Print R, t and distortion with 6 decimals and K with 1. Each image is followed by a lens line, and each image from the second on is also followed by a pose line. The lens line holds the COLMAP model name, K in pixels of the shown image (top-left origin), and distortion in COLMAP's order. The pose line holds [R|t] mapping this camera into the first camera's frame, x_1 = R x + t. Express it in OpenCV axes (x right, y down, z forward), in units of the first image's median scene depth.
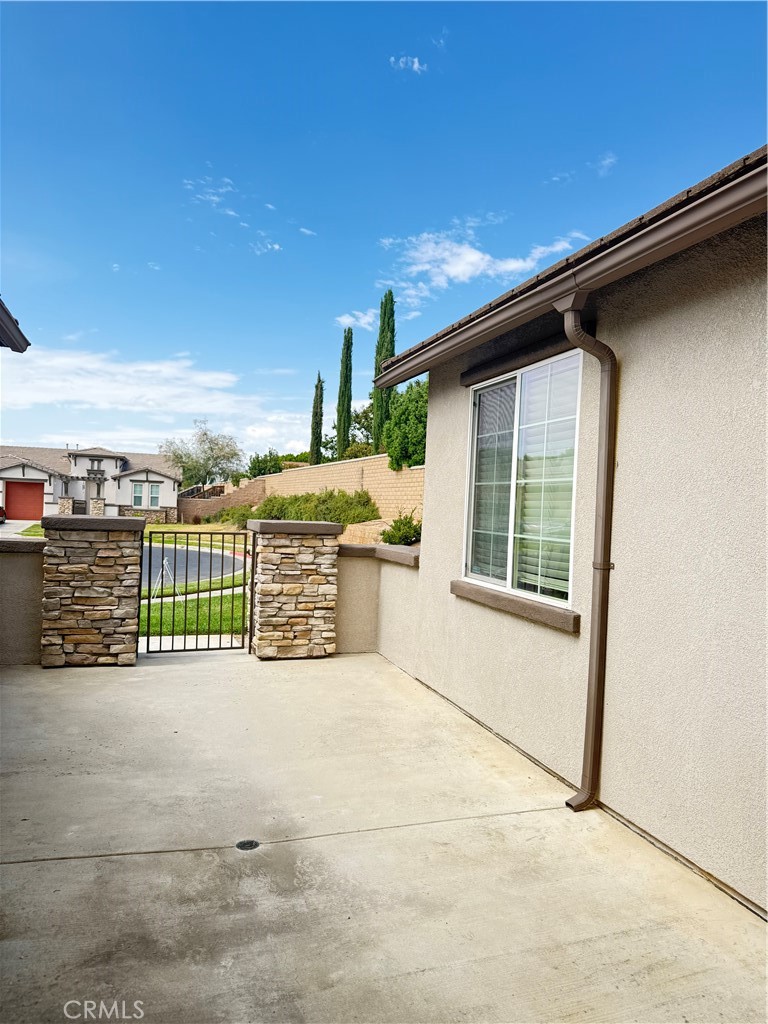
lens RADIAL K [[719.8, 0, 383.6], [0, 719.8, 506.3], [0, 0, 1]] dist [0.052070, -0.057833]
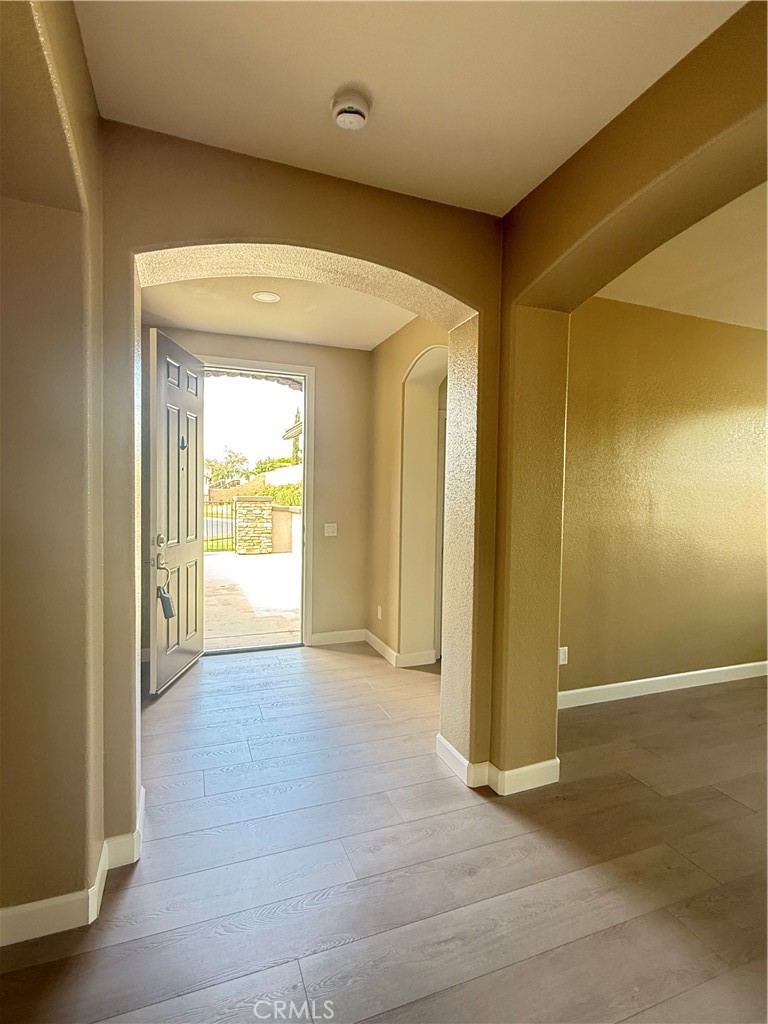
lens RADIAL K [[507.6, 0, 384.6], [0, 507.6, 503.0], [0, 0, 1]] dist [-0.003877, -0.000368]
pose [[0.998342, -0.025762, 0.051467, 0.278157], [0.024535, 0.999403, 0.024327, 0.016496], [-0.052063, -0.023024, 0.998378, -0.850667]]
